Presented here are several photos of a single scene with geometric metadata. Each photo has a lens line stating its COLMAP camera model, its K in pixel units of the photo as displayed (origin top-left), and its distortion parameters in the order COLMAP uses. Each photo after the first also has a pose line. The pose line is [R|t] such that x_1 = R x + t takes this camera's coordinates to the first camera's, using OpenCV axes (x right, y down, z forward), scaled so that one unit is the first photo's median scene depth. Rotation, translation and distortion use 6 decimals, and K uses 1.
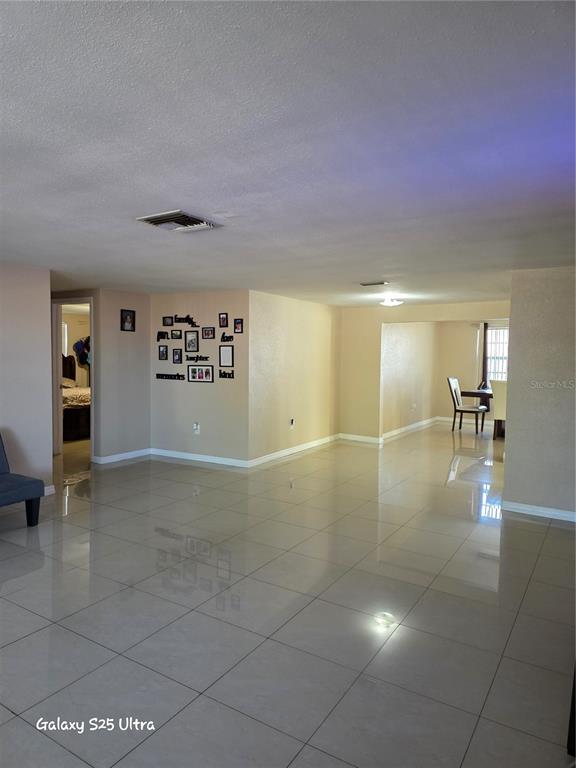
lens RADIAL K [[506.1, 0, 285.9], [0, 506.1, 383.1], [0, 0, 1]] dist [0.002247, -0.000932]
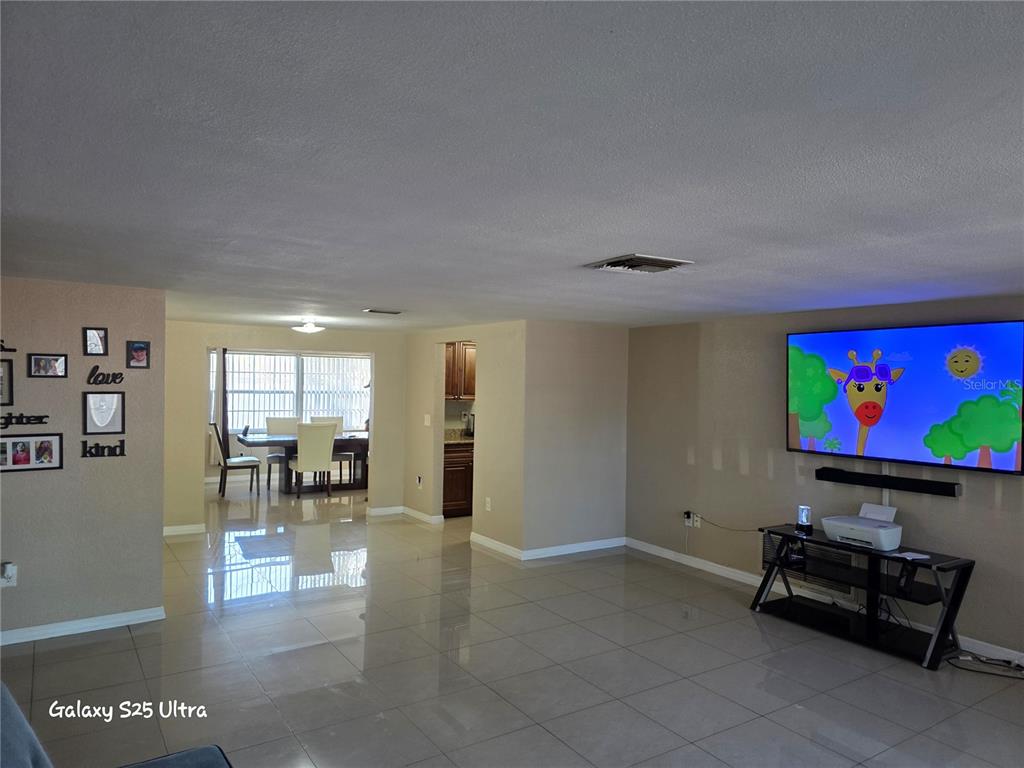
lens RADIAL K [[674.8, 0, 511.7], [0, 674.8, 385.6], [0, 0, 1]] dist [0.002247, -0.000932]
pose [[0.403470, -0.012380, 0.914909, -0.563389], [0.041623, 0.999122, -0.004836, -0.059905], [-0.914046, 0.040032, 0.403631, 0.354417]]
